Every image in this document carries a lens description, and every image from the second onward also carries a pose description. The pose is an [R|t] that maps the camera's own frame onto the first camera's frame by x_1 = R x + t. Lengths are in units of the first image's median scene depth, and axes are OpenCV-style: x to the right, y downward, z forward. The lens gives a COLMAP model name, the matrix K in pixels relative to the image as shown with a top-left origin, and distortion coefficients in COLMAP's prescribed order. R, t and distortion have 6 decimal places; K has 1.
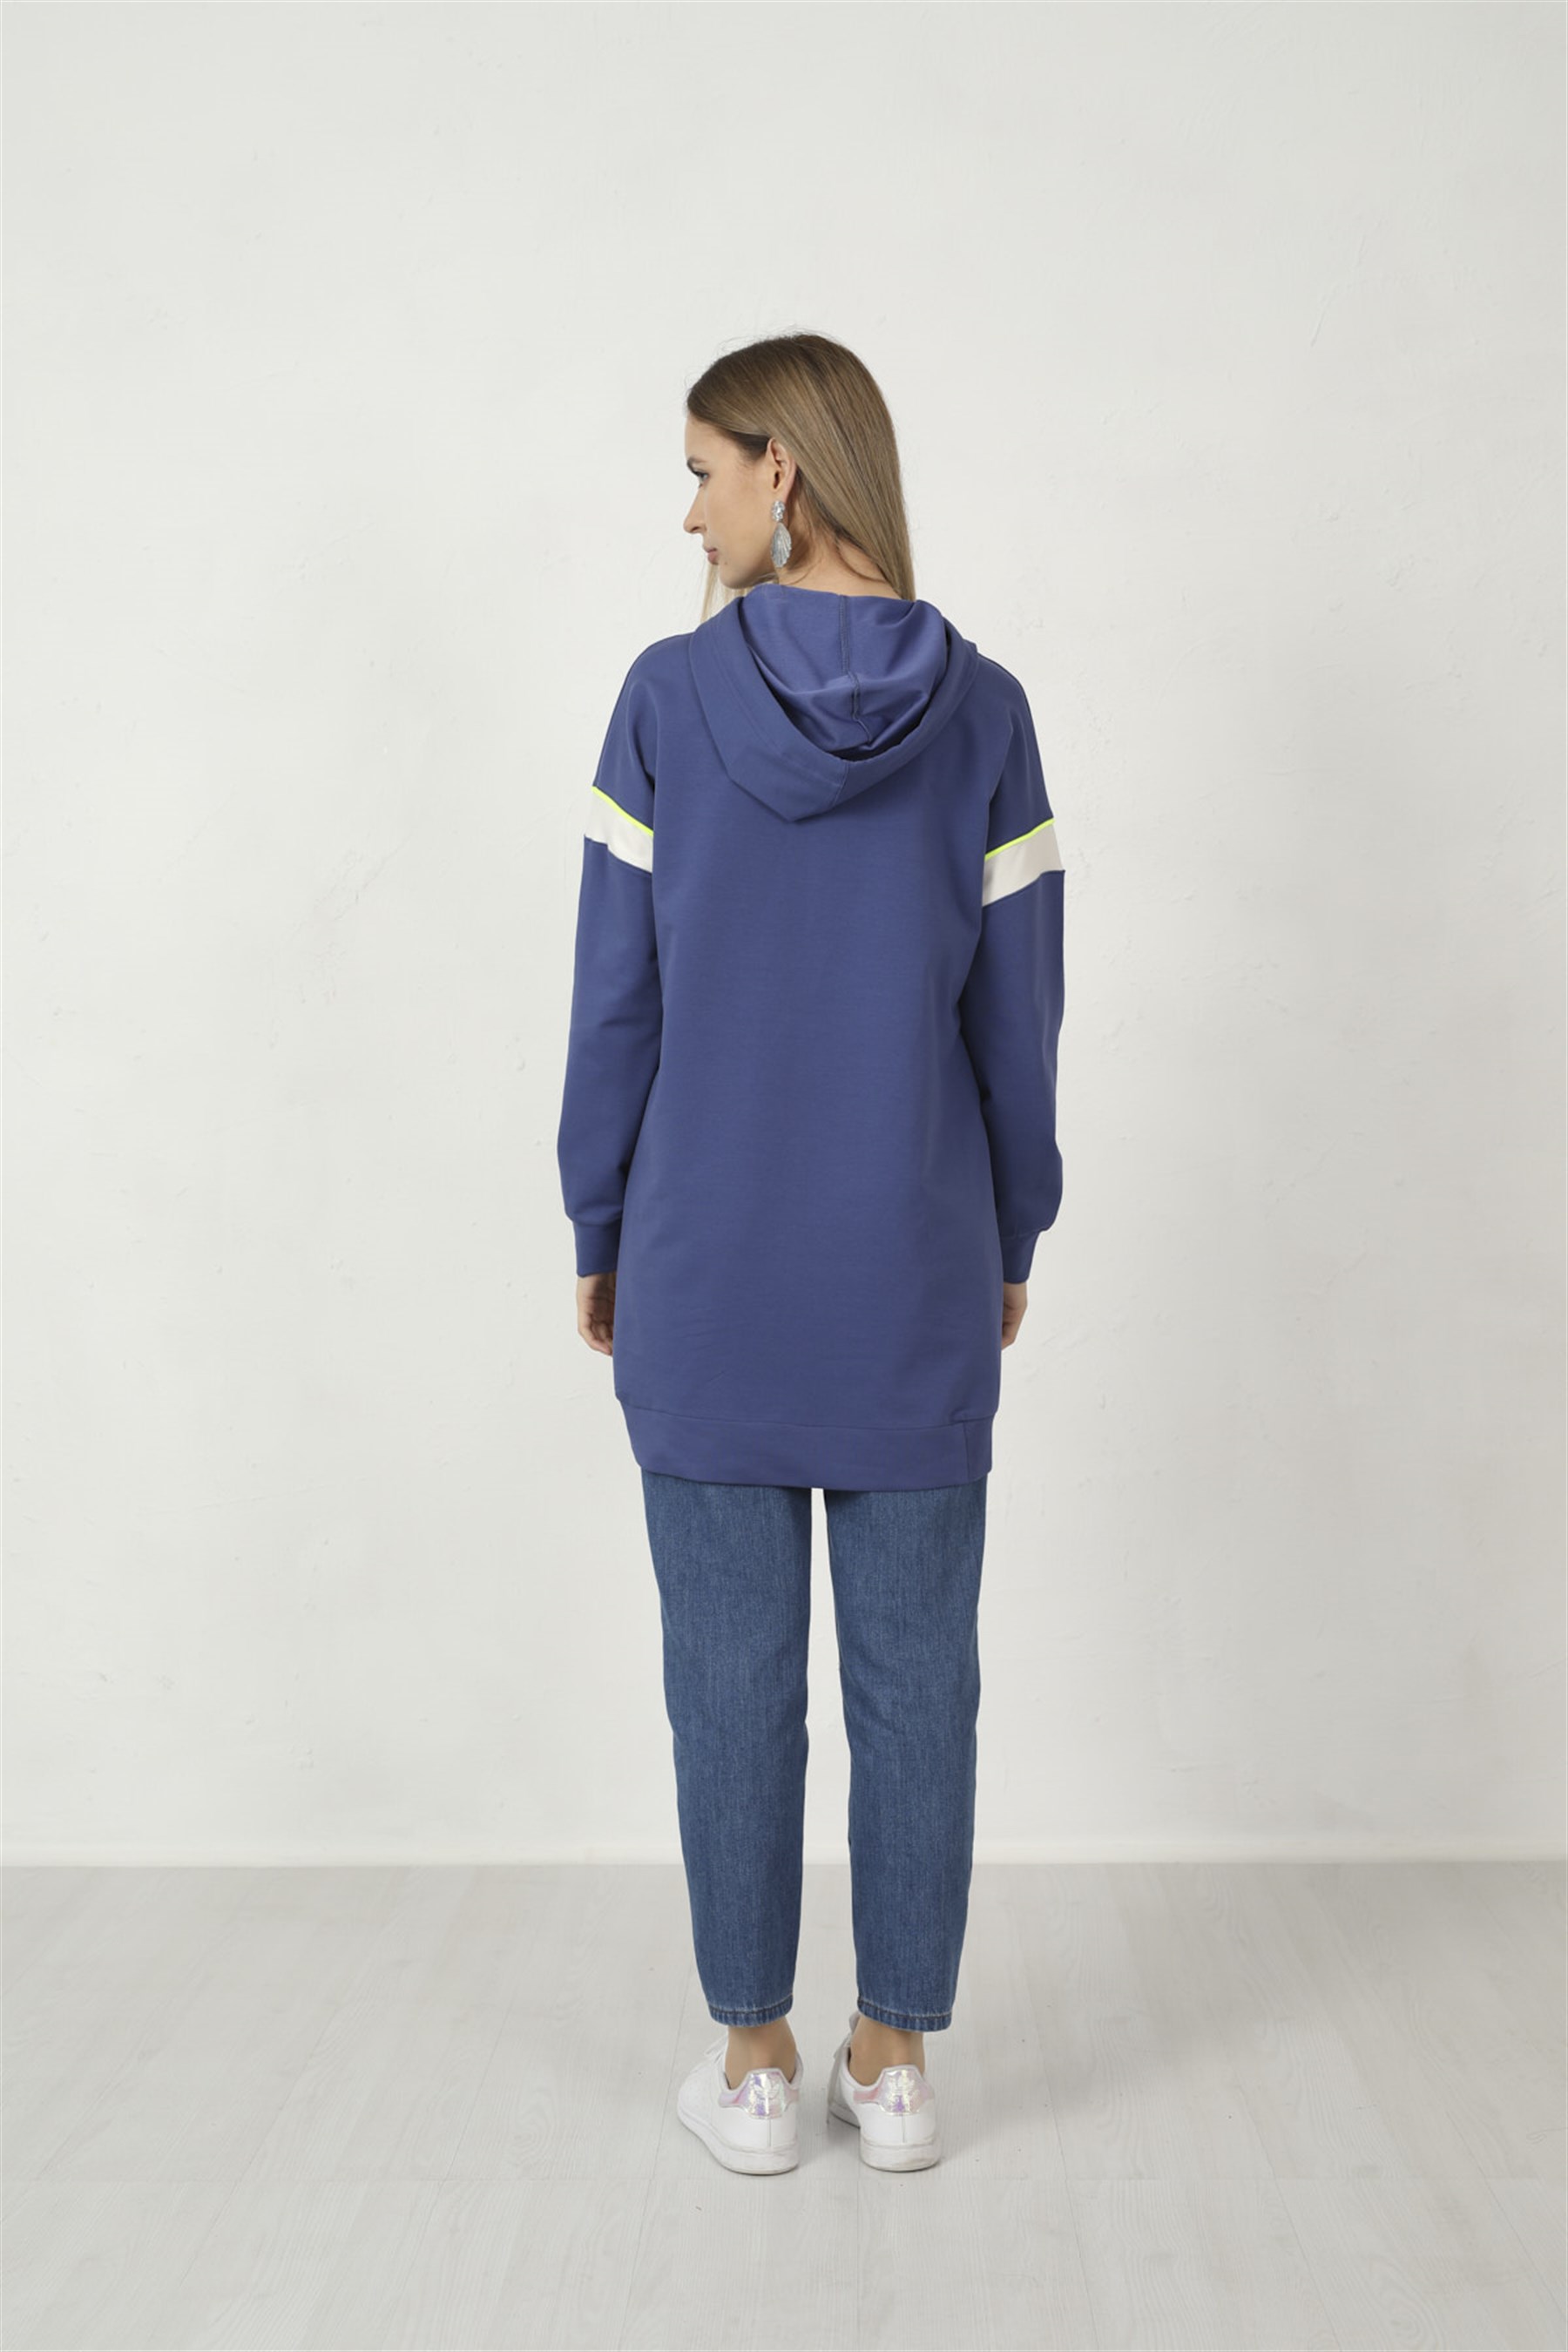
lens RADIAL K [[4037.7, 0, 724.7], [0, 4037.7, 1157.7], [0, 0, 1]] dist [0.064276, 0.000000]
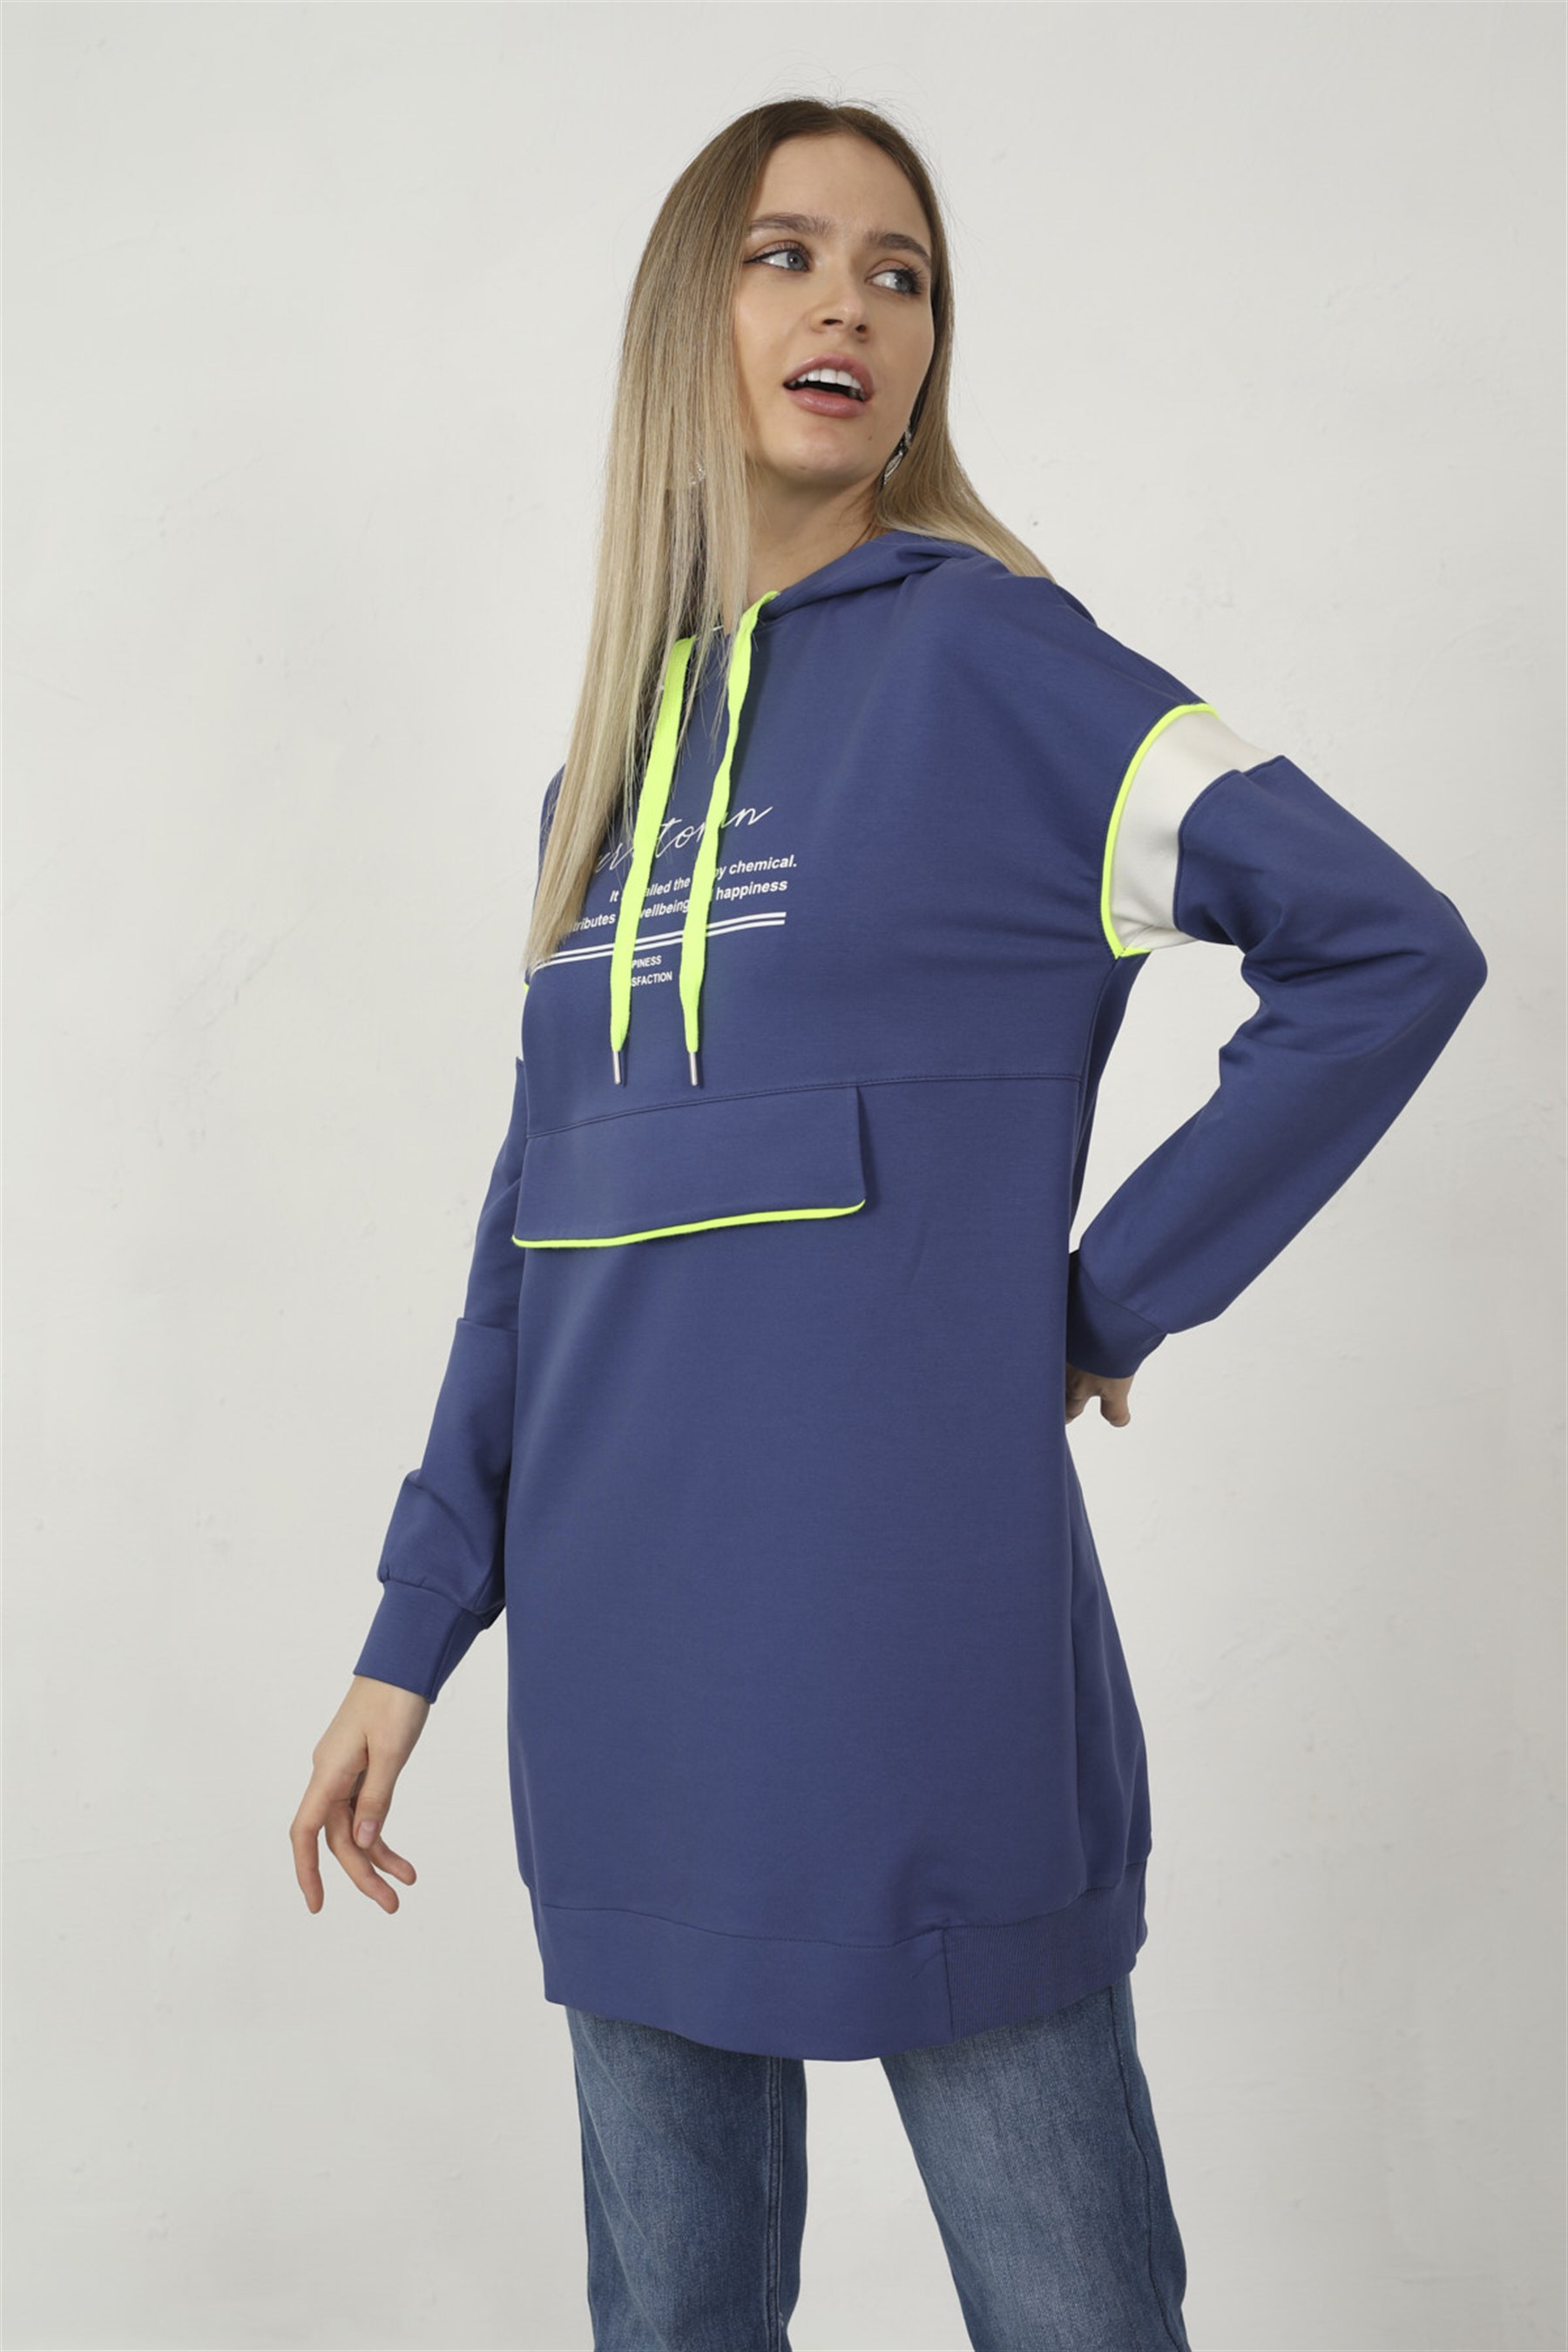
lens RADIAL K [[4037.7, 0, 662.0], [0, 4037.7, 1204.1], [0, 0, 1]] dist [0.064276, 0.000000]
pose [[0.998122, 0.009777, -0.060468, 0.024689], [-0.008886, 0.999848, 0.014983, -0.039582], [0.060605, -0.014418, 0.998058, 0.308927]]
